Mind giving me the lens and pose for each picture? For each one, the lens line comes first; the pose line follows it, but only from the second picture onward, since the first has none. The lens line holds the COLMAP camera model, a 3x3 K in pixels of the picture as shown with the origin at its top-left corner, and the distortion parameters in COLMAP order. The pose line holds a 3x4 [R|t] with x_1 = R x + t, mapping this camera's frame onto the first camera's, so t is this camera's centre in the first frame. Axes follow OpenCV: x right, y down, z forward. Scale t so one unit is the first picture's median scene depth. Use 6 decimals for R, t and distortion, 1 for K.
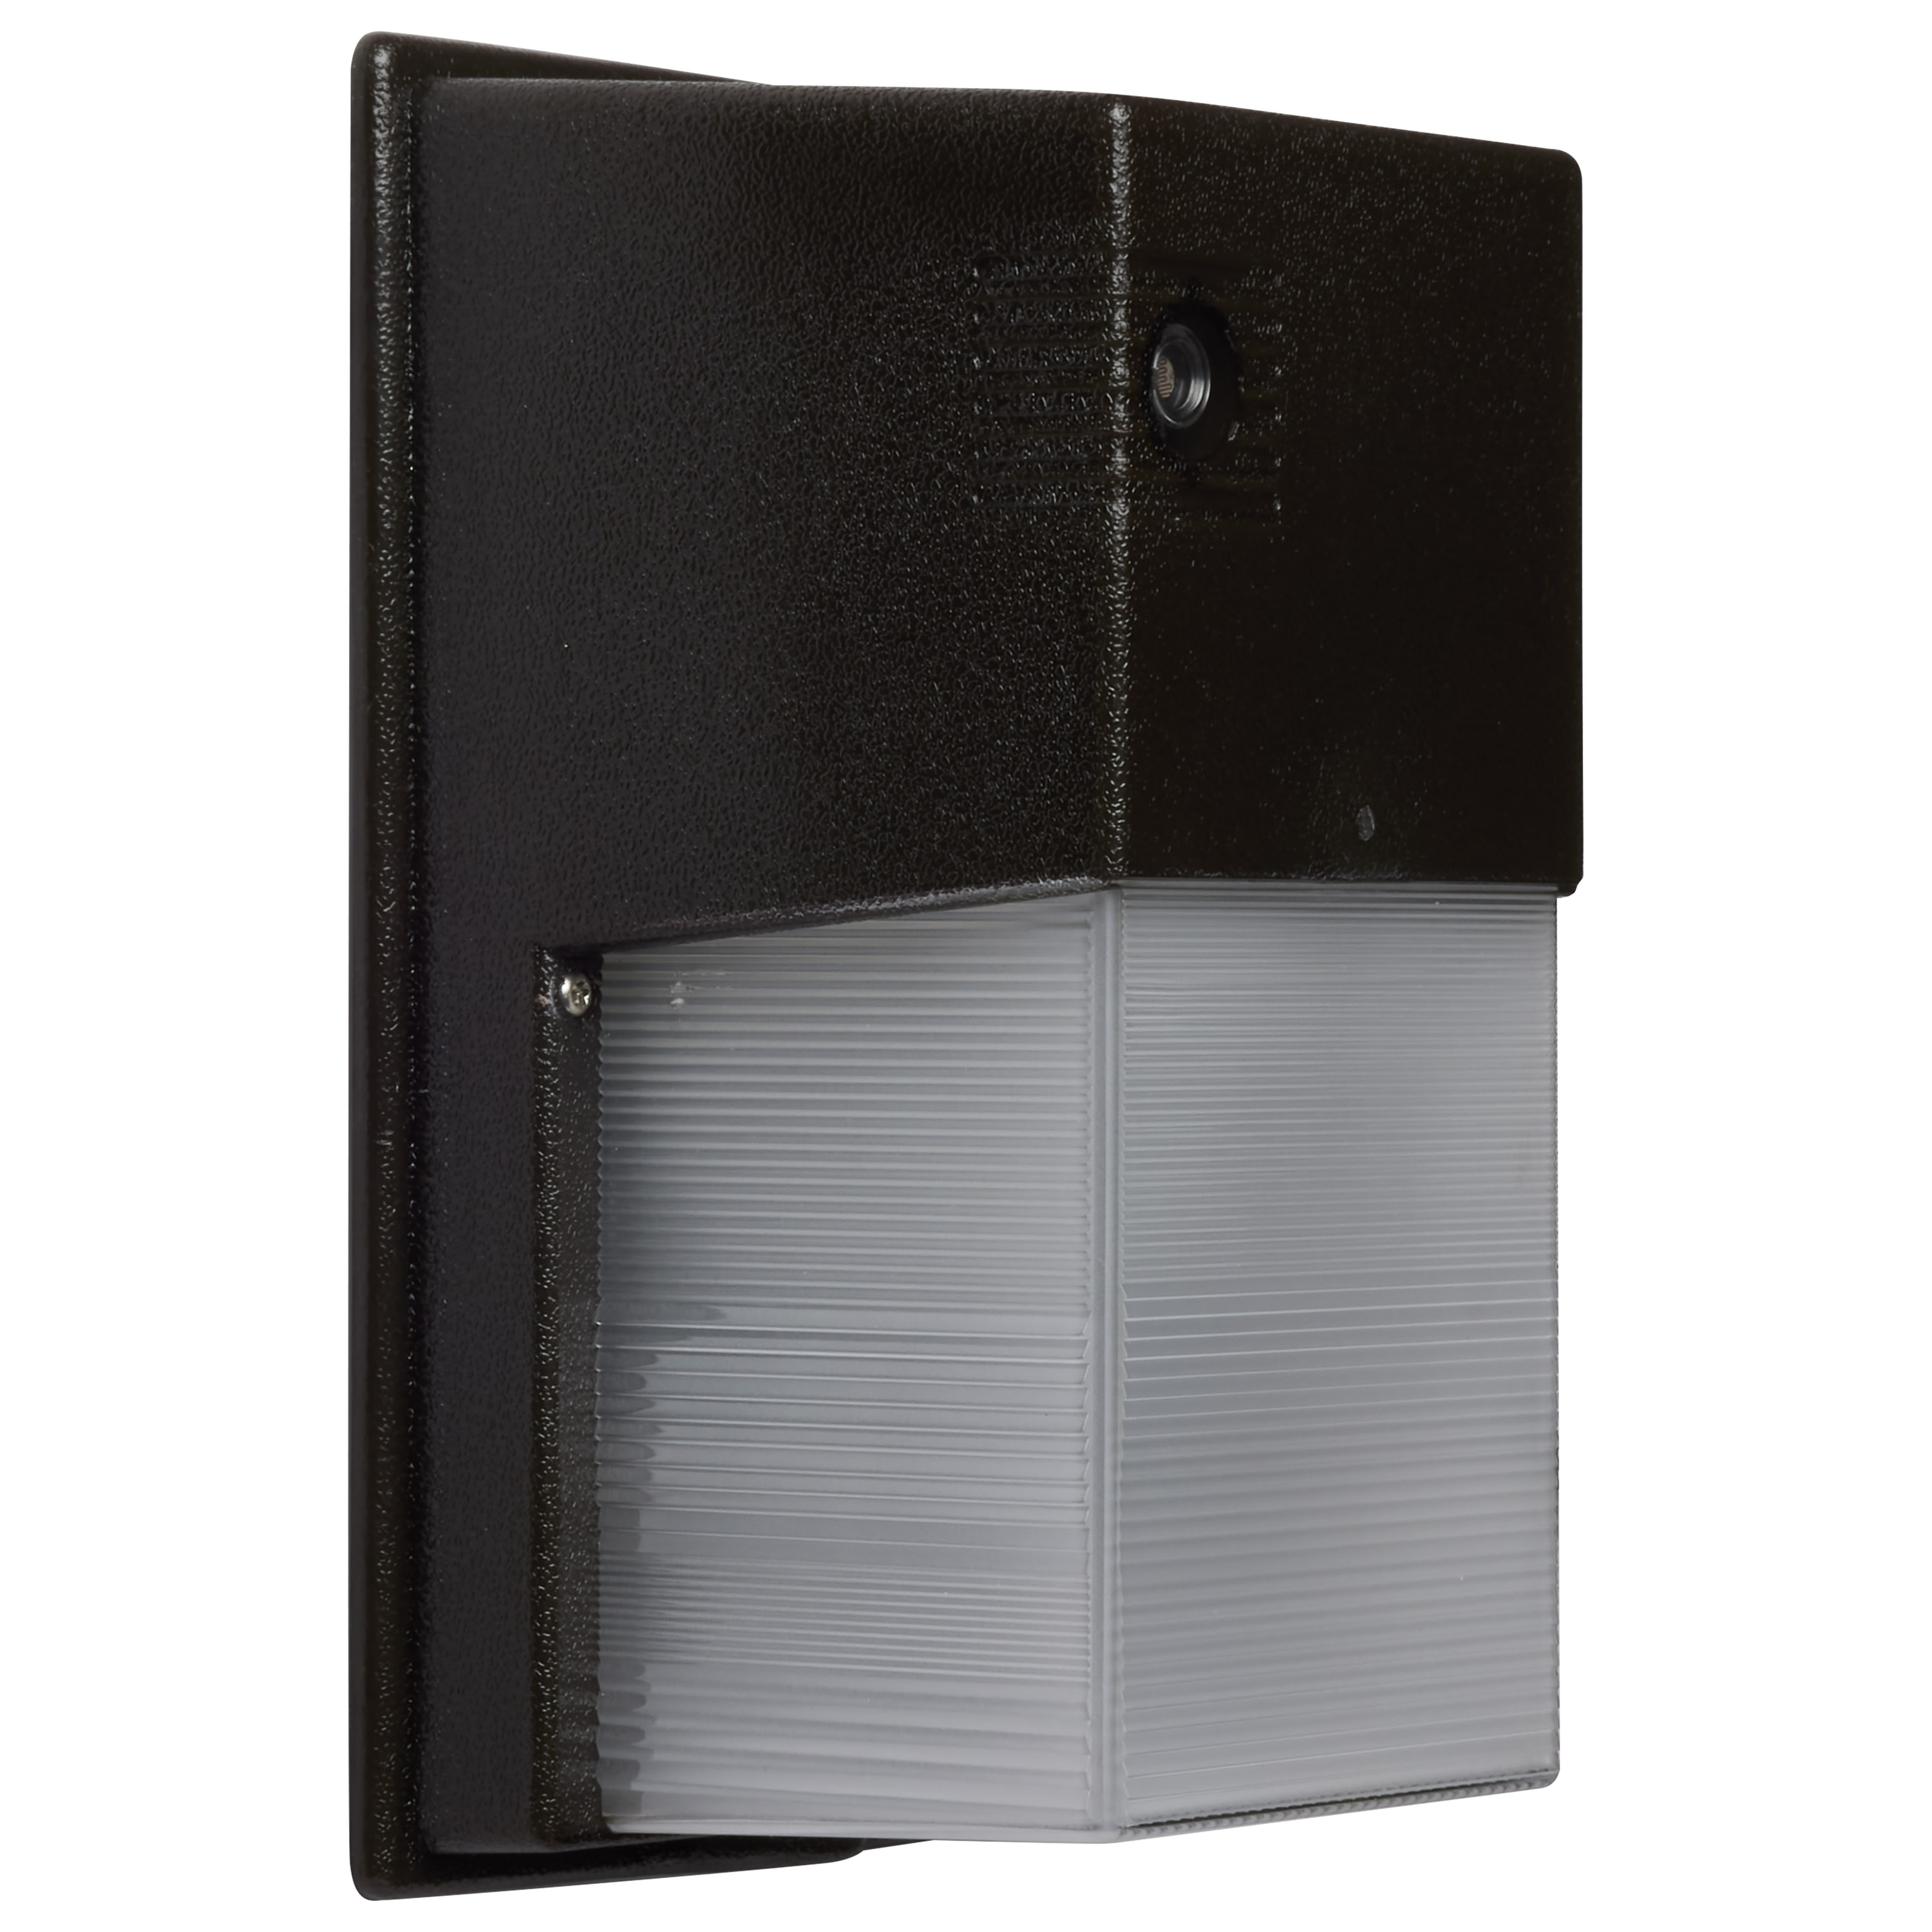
lens RADIAL K [[9560.0, 0, 966.0], [0, 9560.0, 966.0], [0, 0, 1]] dist [0.212190, 12.174925]
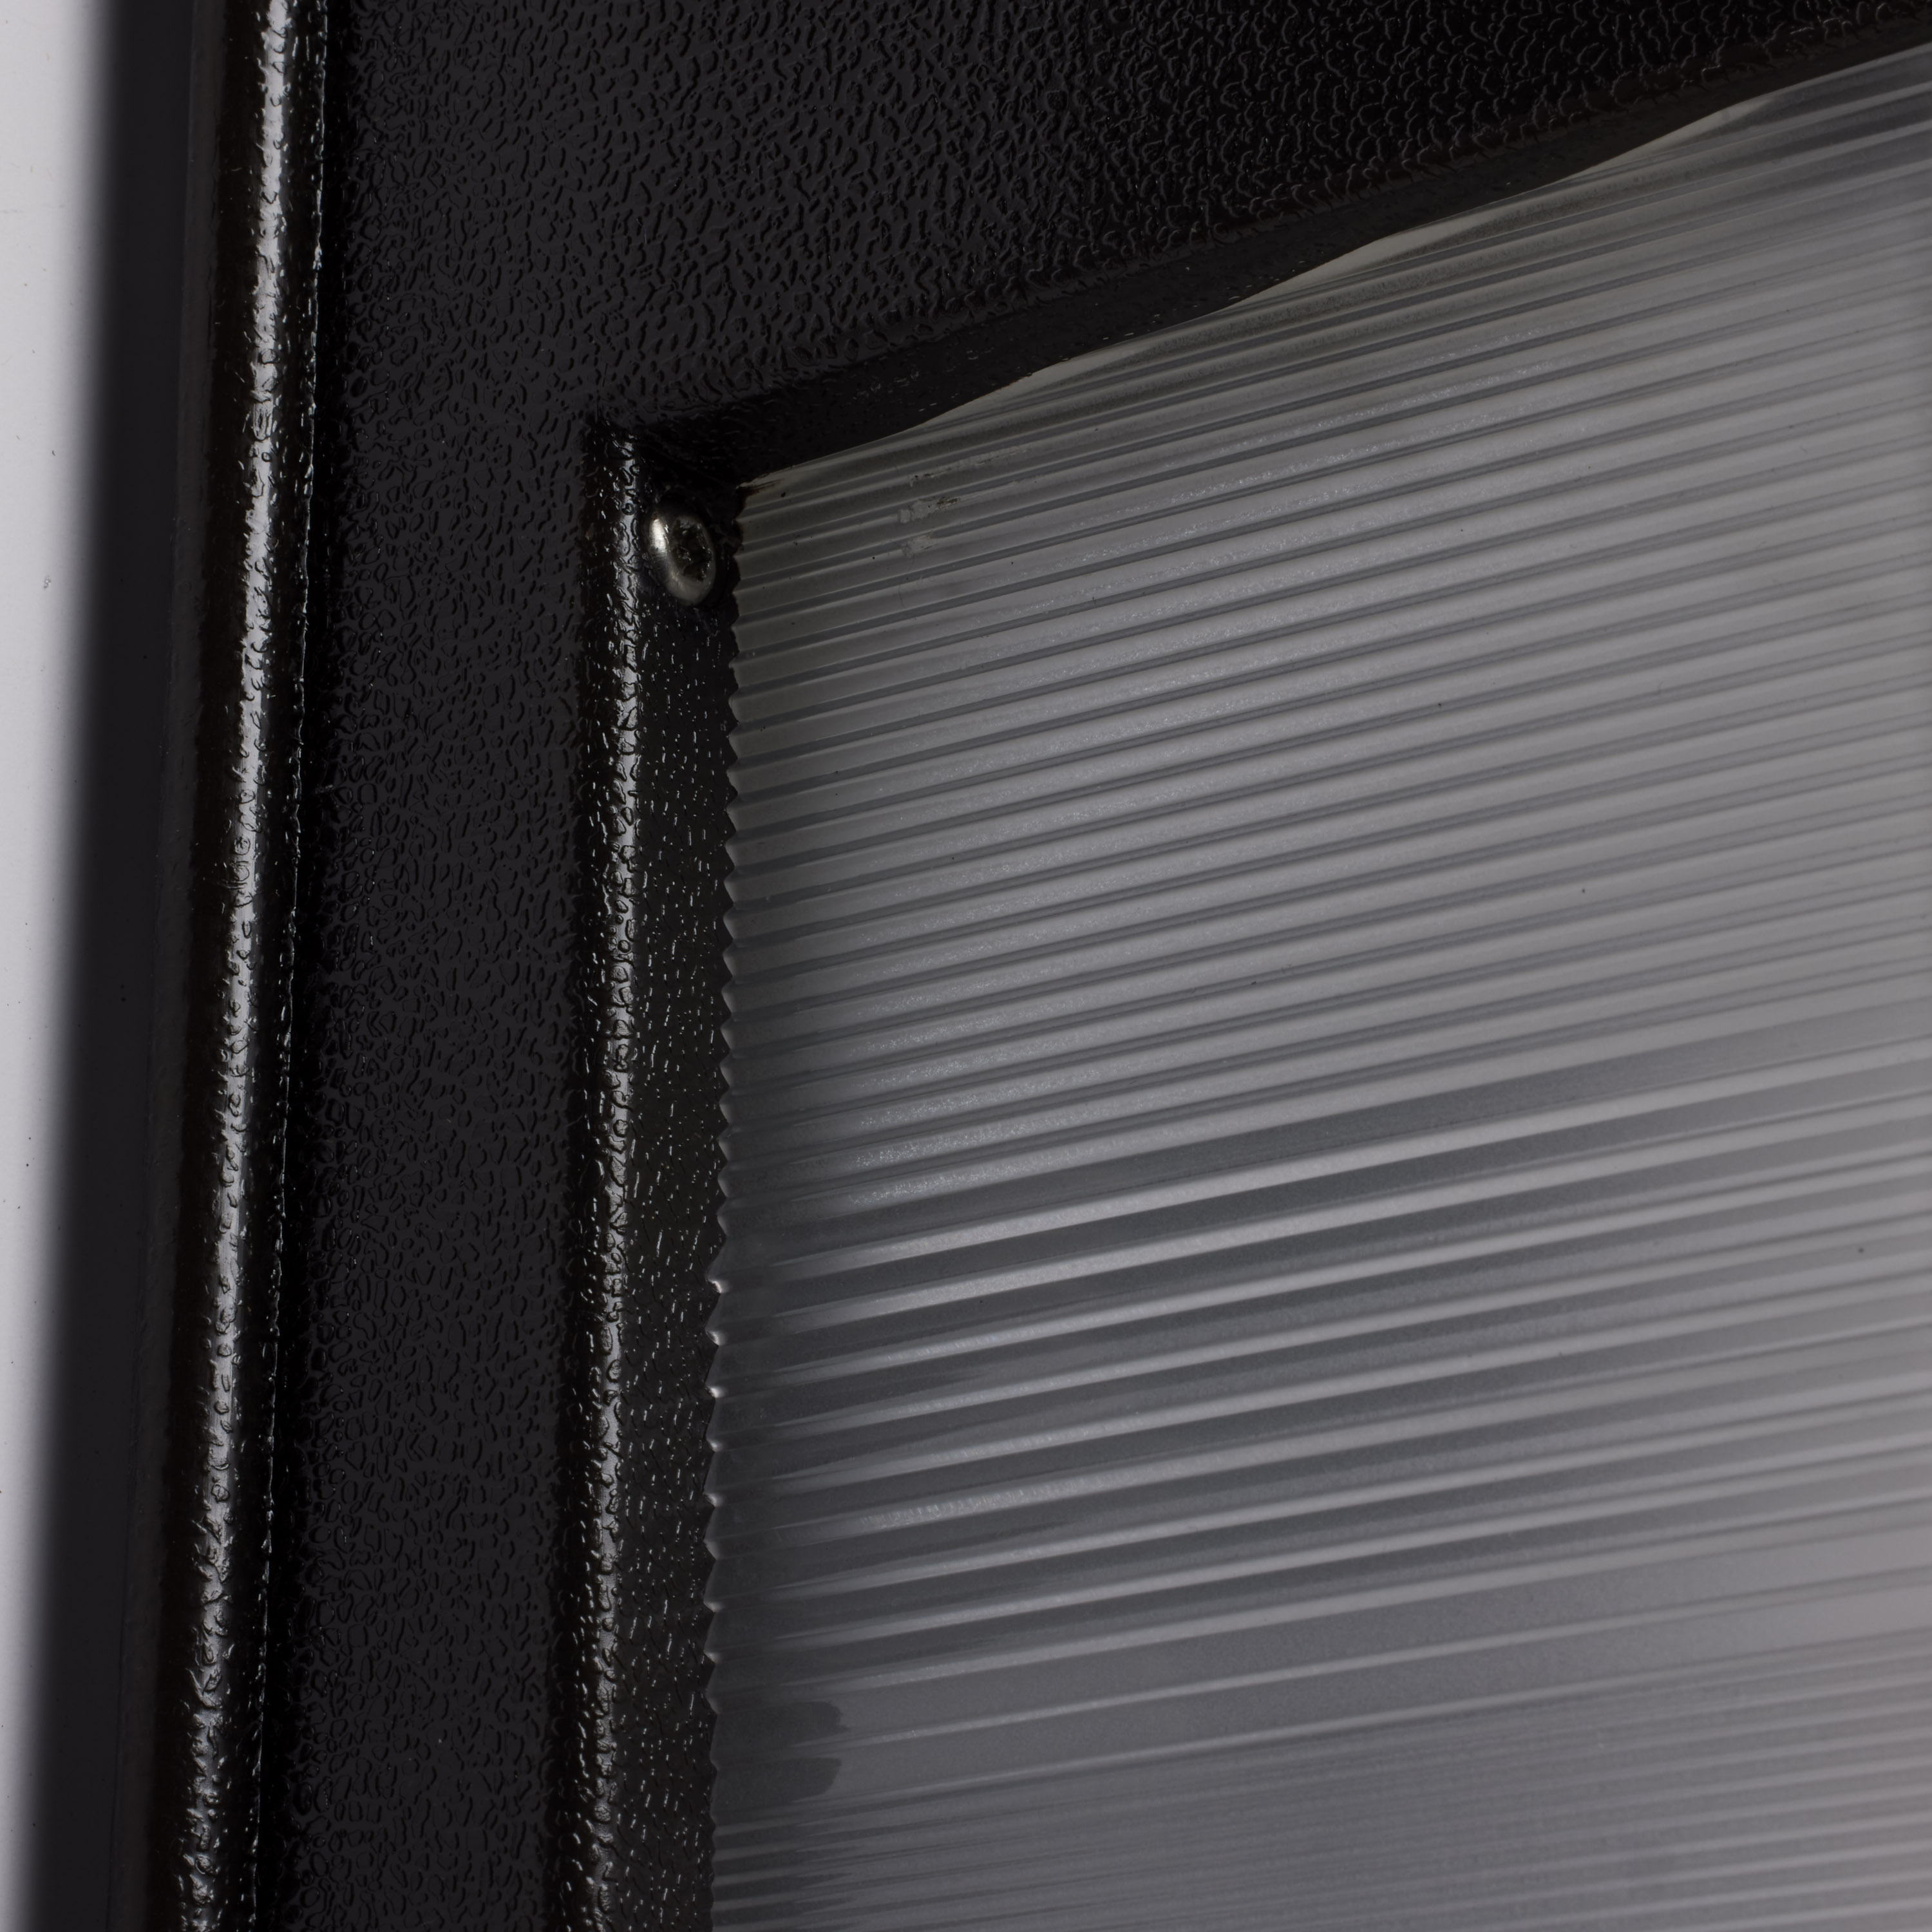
lens RADIAL K [[7663.4, 0, 965.5], [0, 7663.4, 1078.5], [0, 0, 1]] dist [-0.021143, 2.479274]
pose [[0.999928, 0.009074, 0.007820, -0.030389], [-0.006049, 0.945975, -0.324183, 0.139086], [-0.010340, 0.324113, 0.945962, 0.679950]]
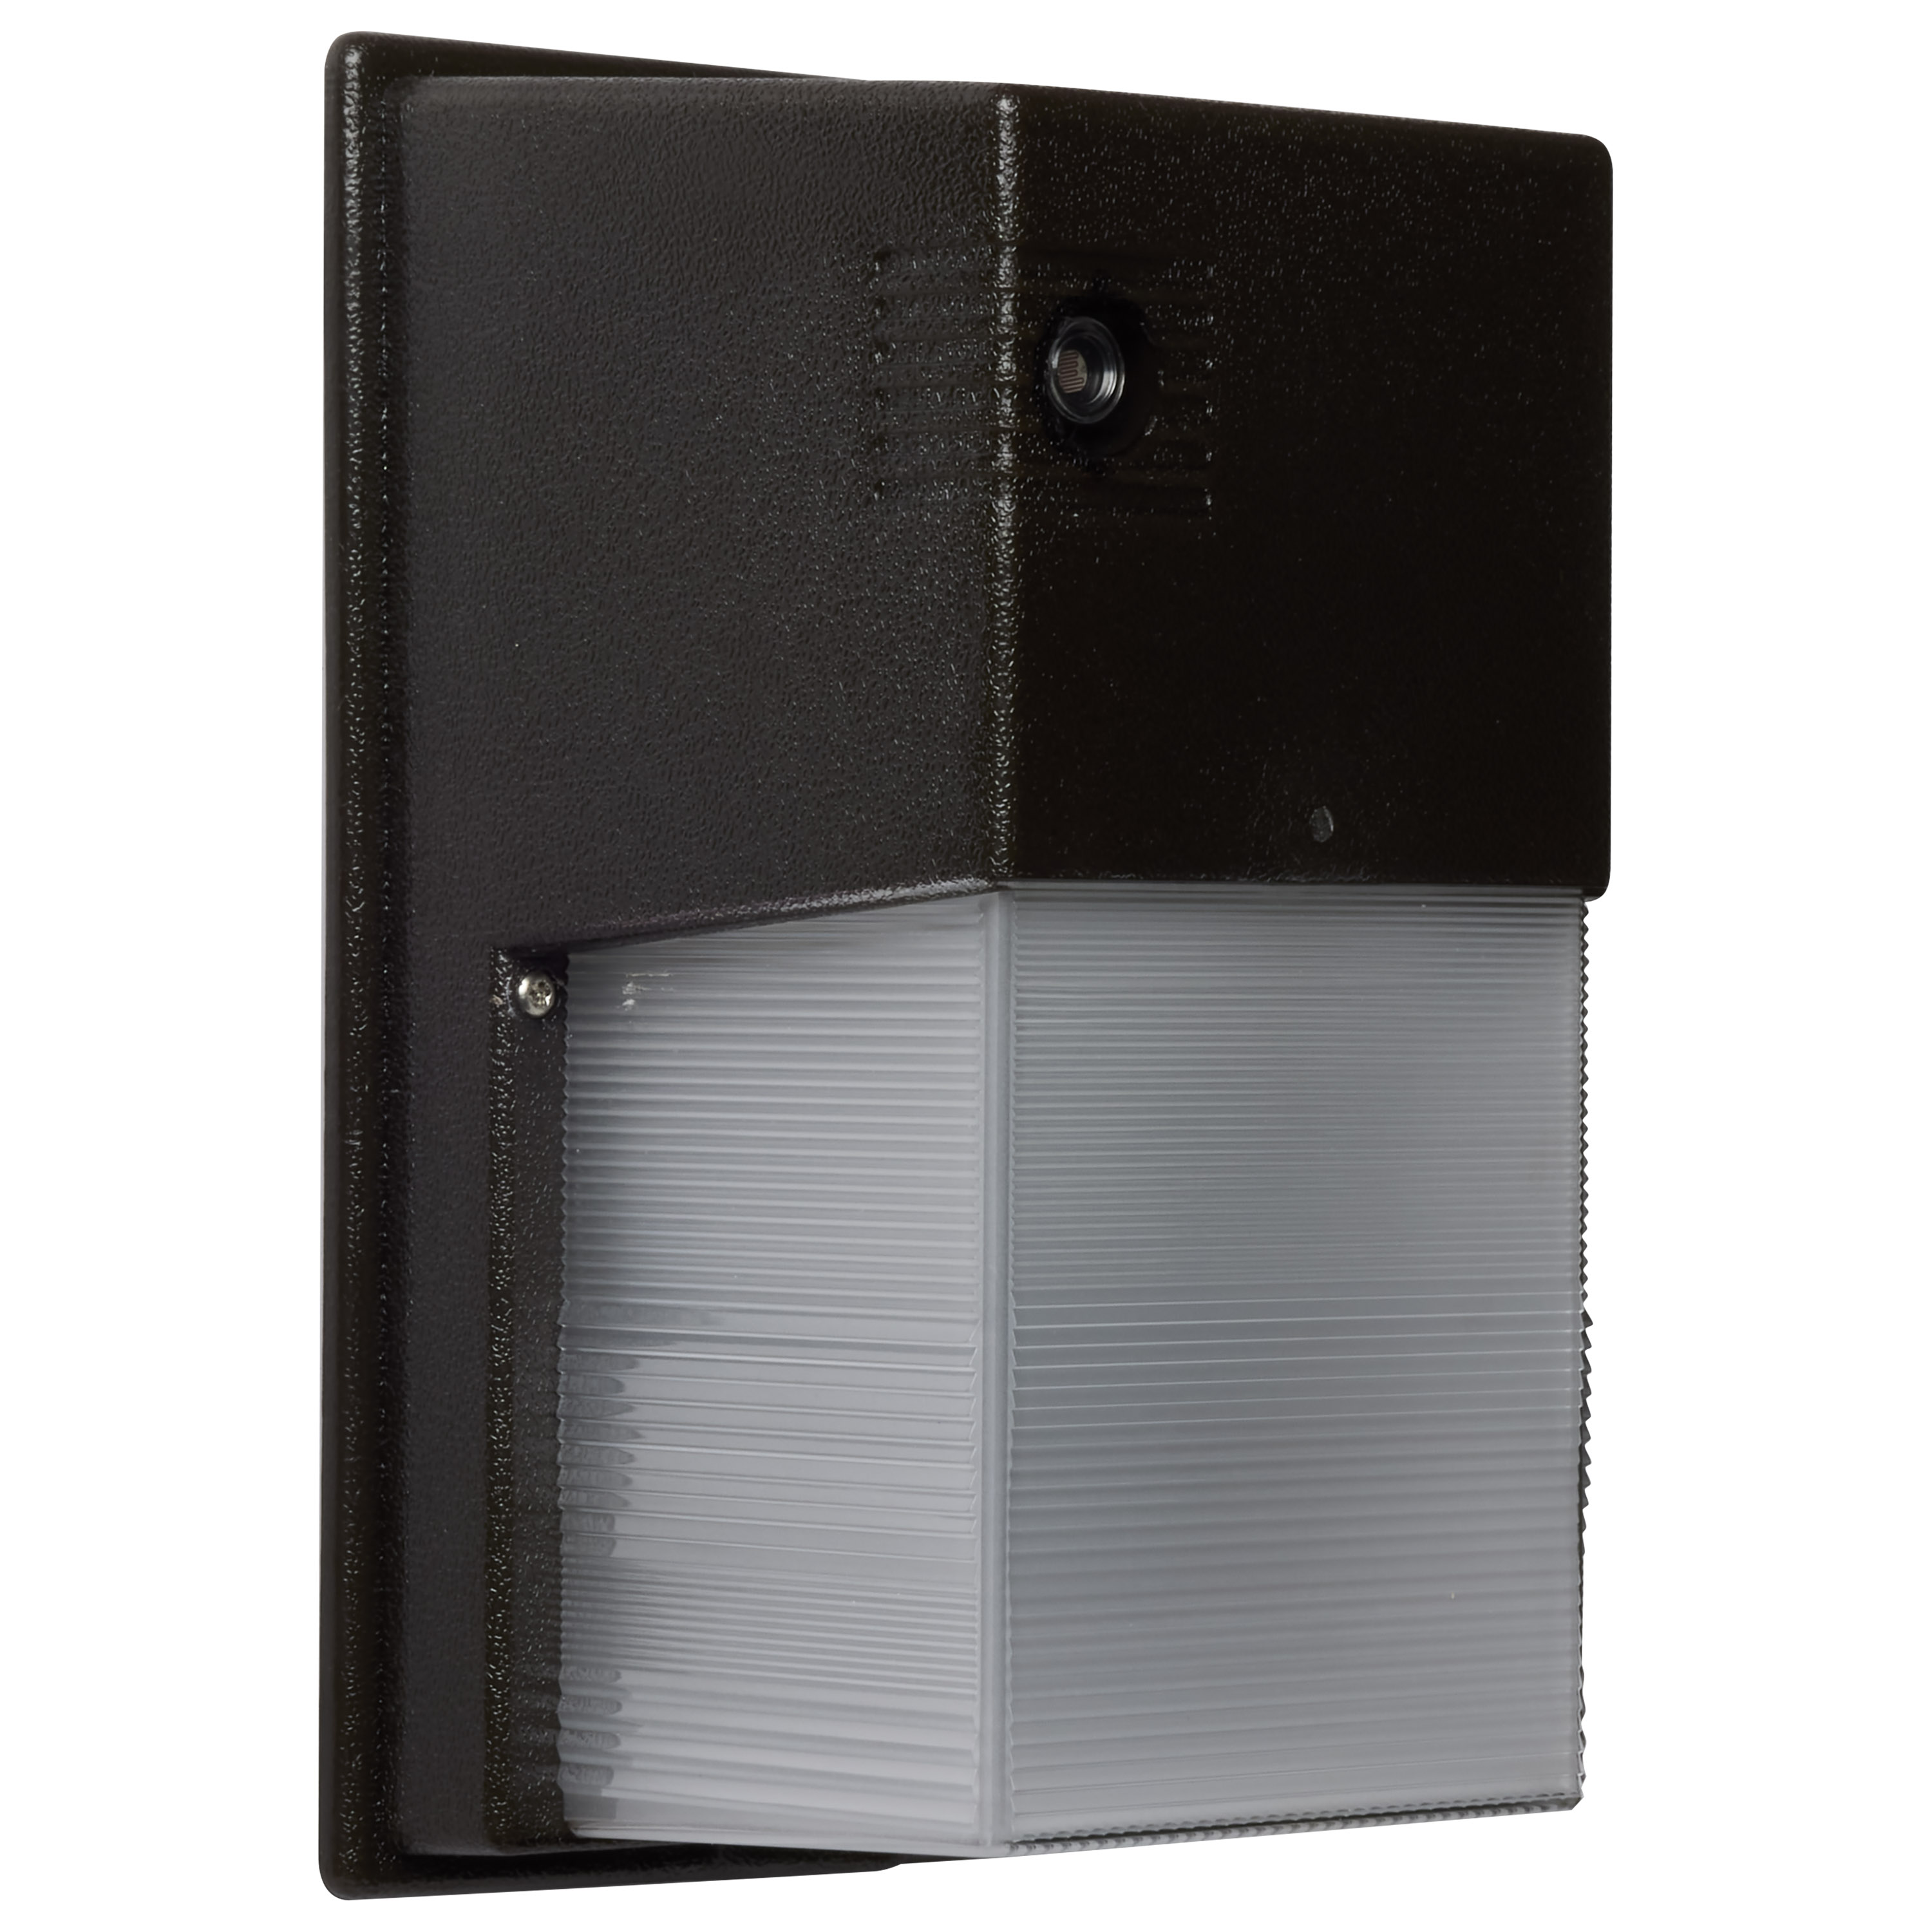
lens RADIAL K [[9560.0, 0, 966.0], [0, 9560.0, 966.0], [0, 0, 1]] dist [0.212190, 12.174925]
pose [[0.981496, 0.004022, -0.191440, 0.194569], [-0.003998, 0.999992, 0.000515, -0.000757], [0.191441, 0.000260, 0.981504, 0.030666]]
